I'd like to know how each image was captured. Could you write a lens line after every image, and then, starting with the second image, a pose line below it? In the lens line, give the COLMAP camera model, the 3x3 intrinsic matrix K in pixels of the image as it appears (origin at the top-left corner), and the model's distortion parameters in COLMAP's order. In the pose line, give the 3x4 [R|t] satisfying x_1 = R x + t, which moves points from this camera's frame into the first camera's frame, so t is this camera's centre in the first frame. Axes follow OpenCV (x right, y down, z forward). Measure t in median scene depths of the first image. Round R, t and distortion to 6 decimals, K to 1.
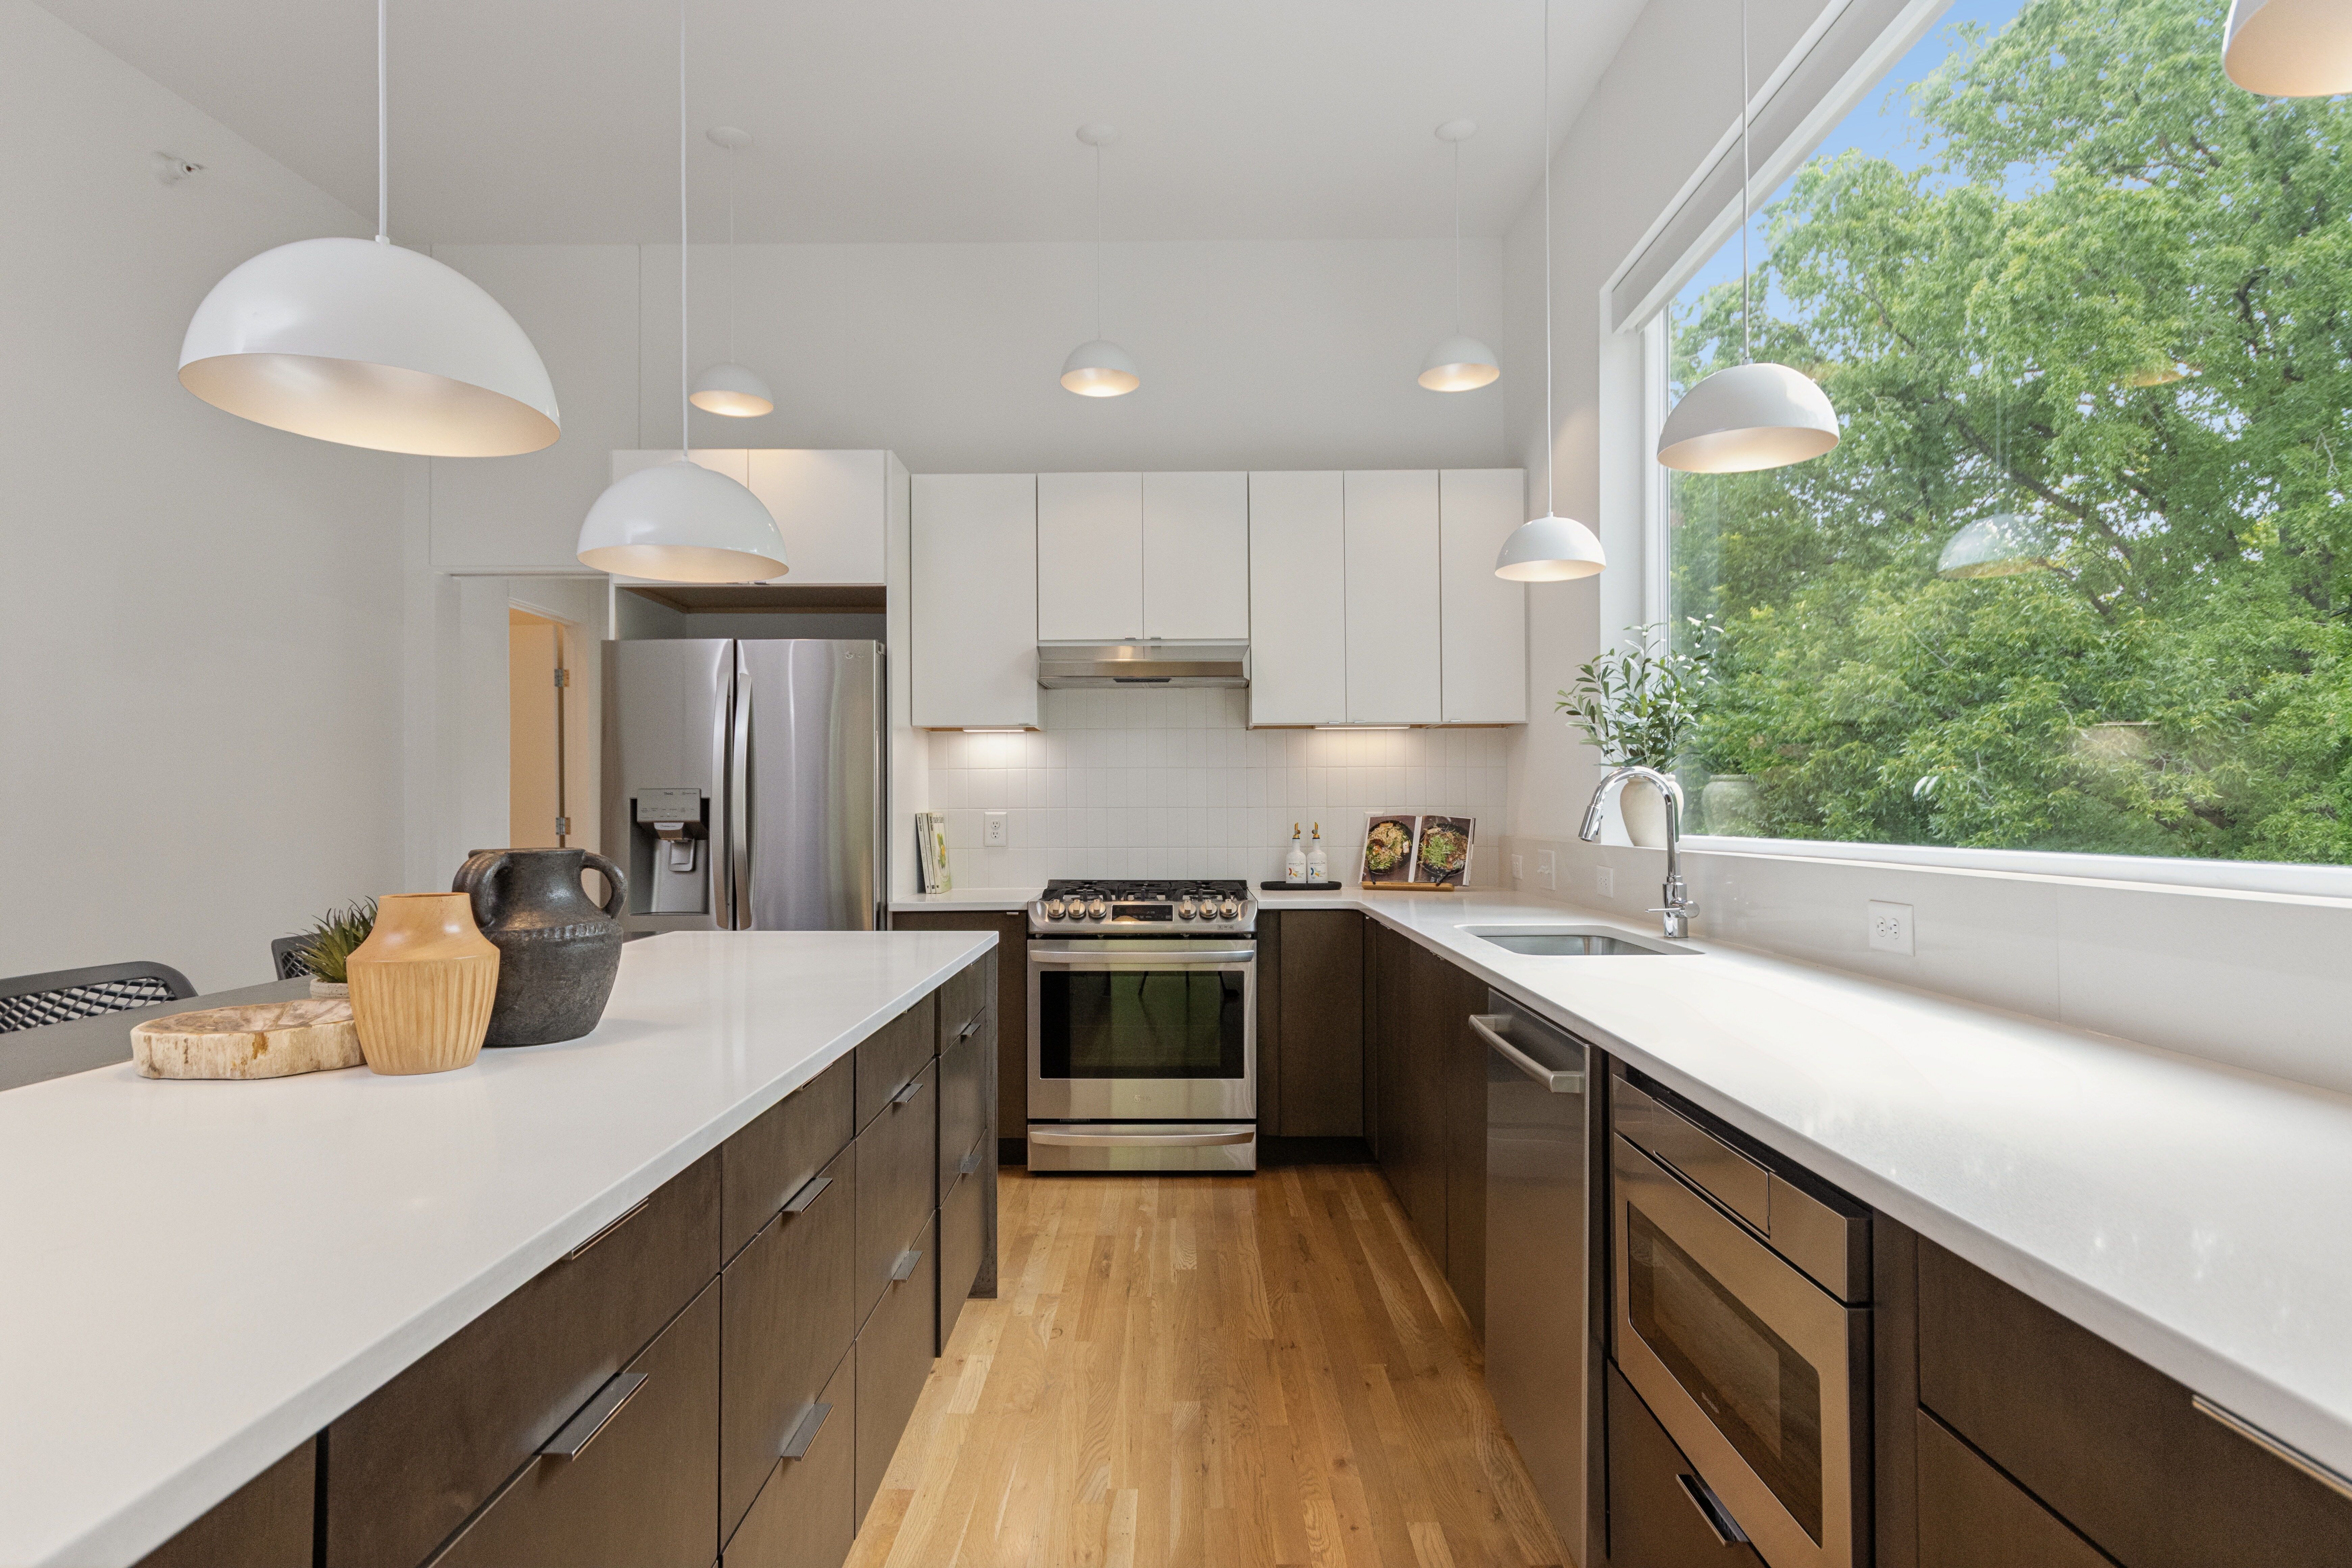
lens RADIAL K [[1251.6, 0, 1178.5], [0, 1251.6, 791.6], [0, 0, 1]] dist [0.016981, 0.000613]
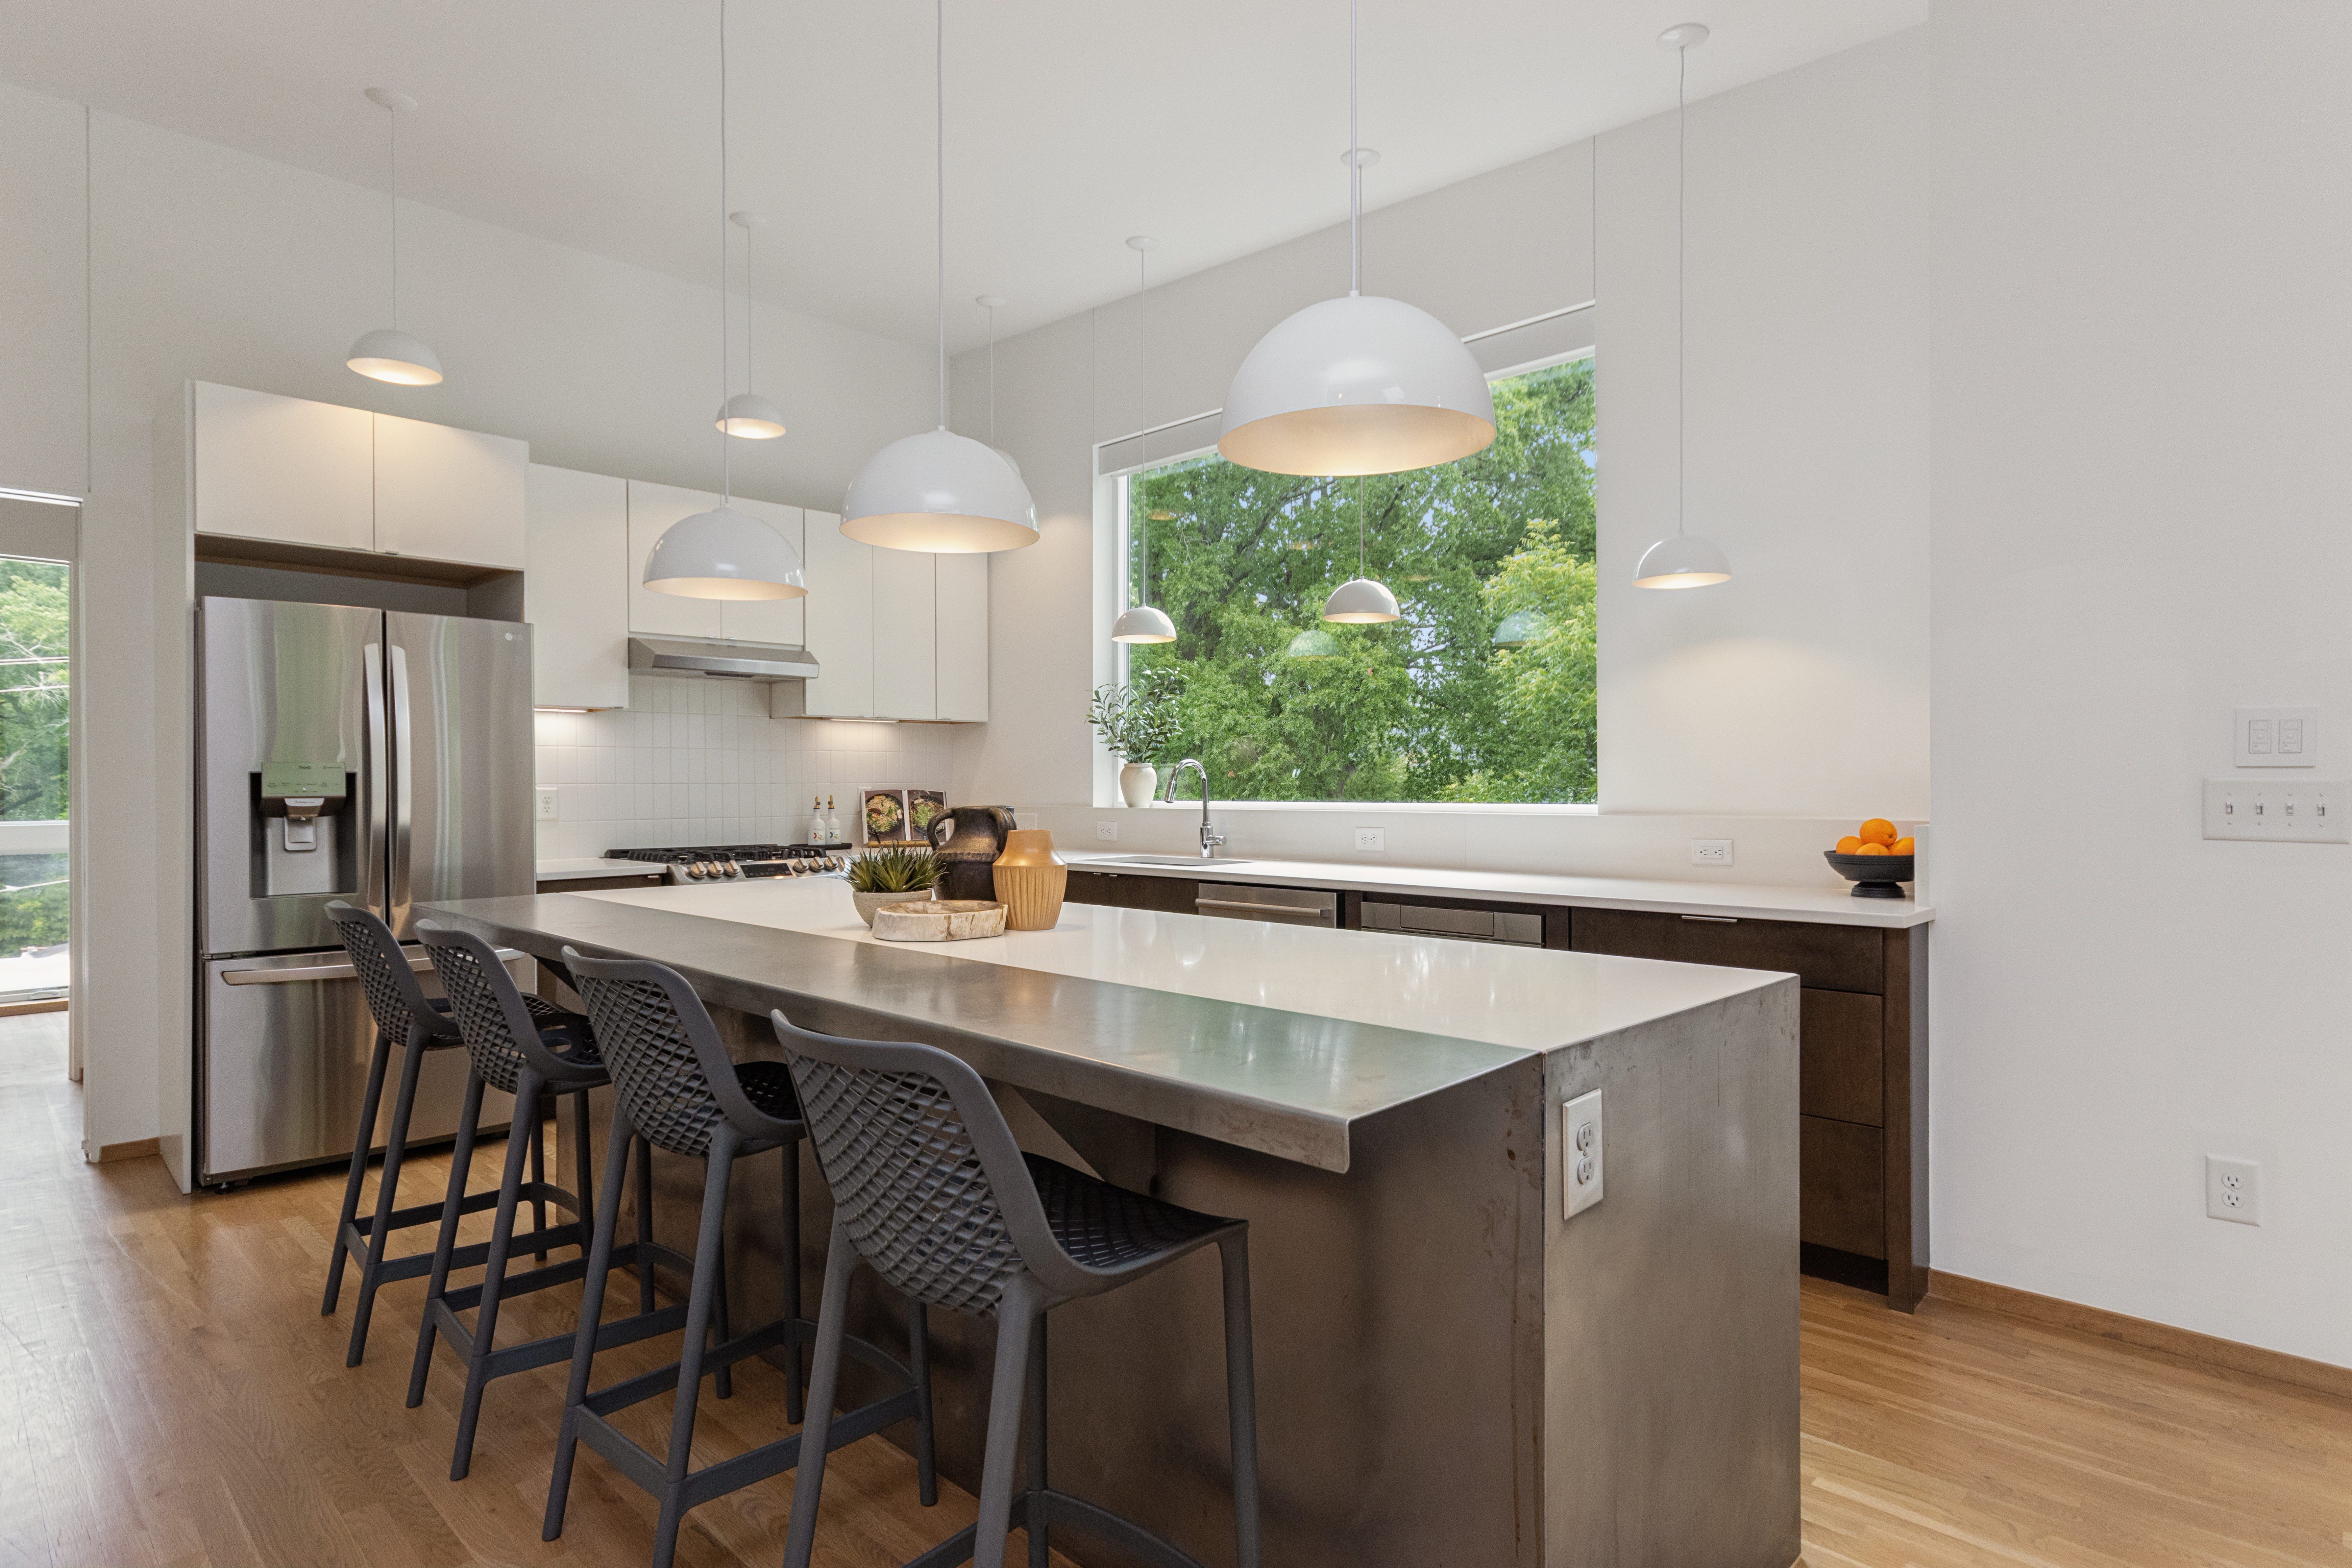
lens RADIAL K [[1251.6, 0, 1183.9], [0, 1251.6, 782.0], [0, 0, 1]] dist [0.016981, 0.000613]
pose [[0.697772, 0.002373, 0.716316, -0.545153], [-0.009544, 0.999937, 0.005985, 0.000582], [-0.716256, -0.011013, 0.697751, -0.118241]]
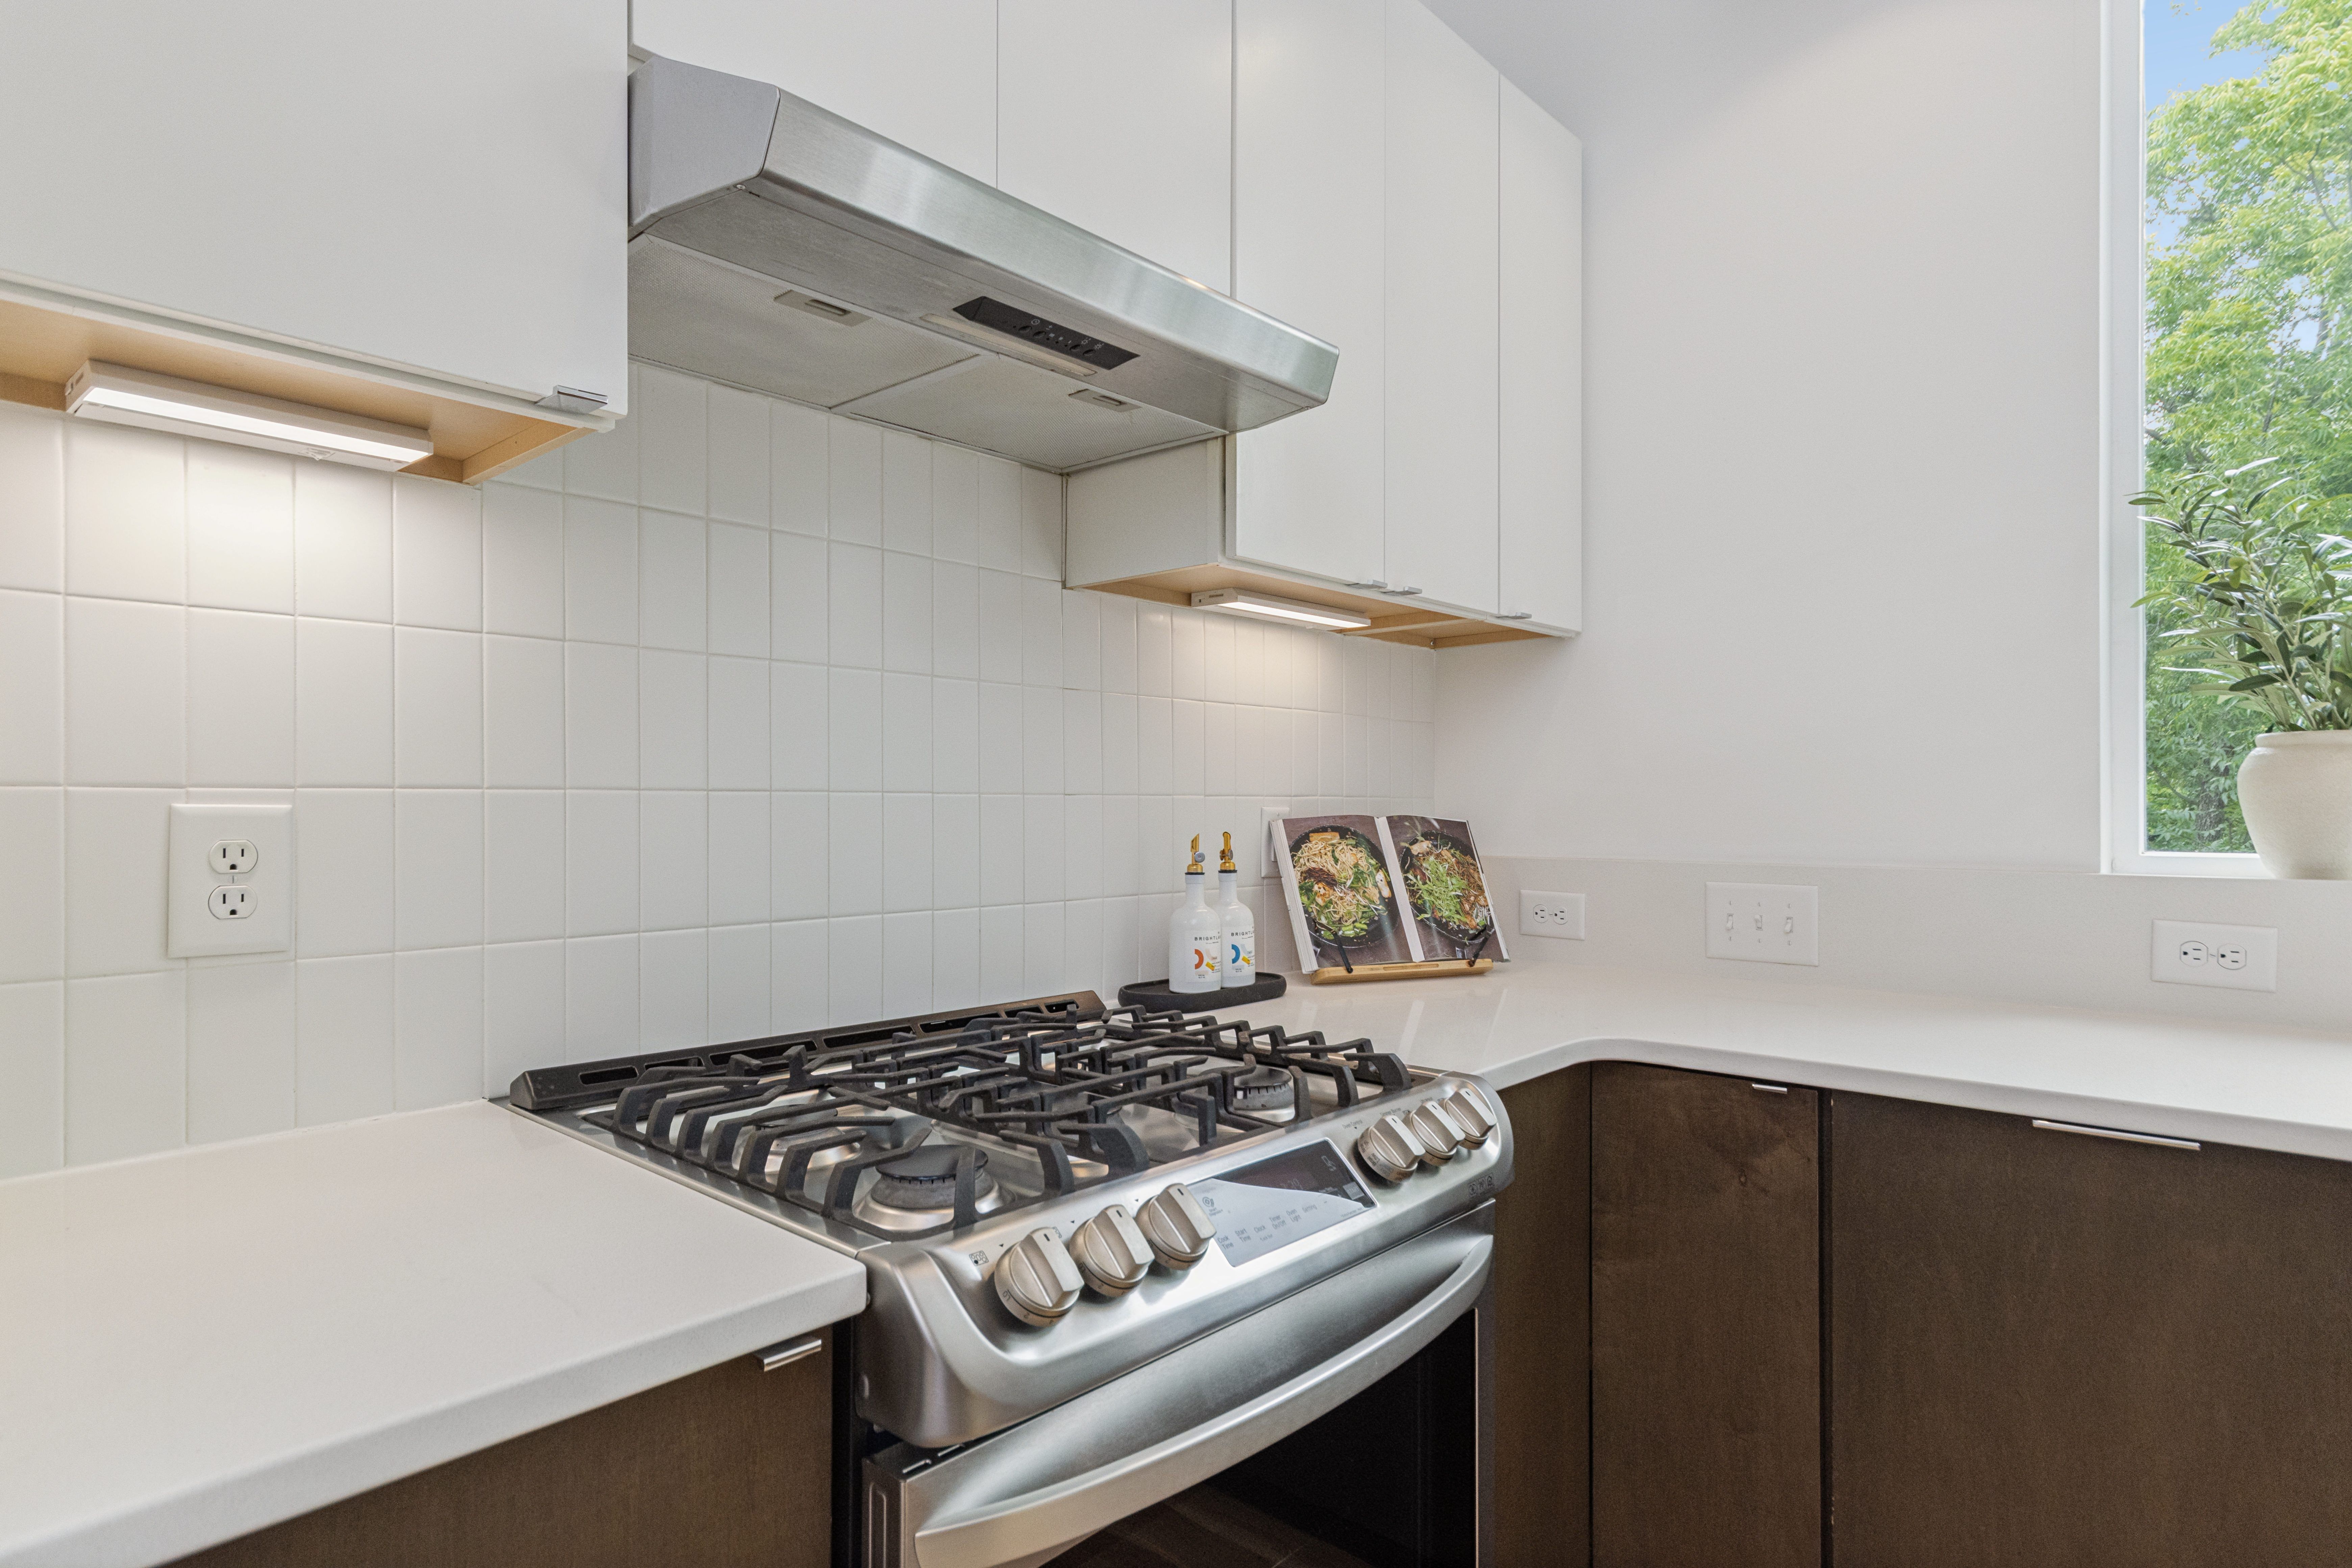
lens RADIAL K [[1251.6, 0, 1173.9], [0, 1251.6, 797.5], [0, 0, 1]] dist [0.016981, 0.000613]
pose [[0.675954, 0.008730, 0.736892, -0.205661], [-0.014367, 0.999896, 0.001333, 0.013399], [-0.736804, -0.011488, 0.676009, 0.751167]]
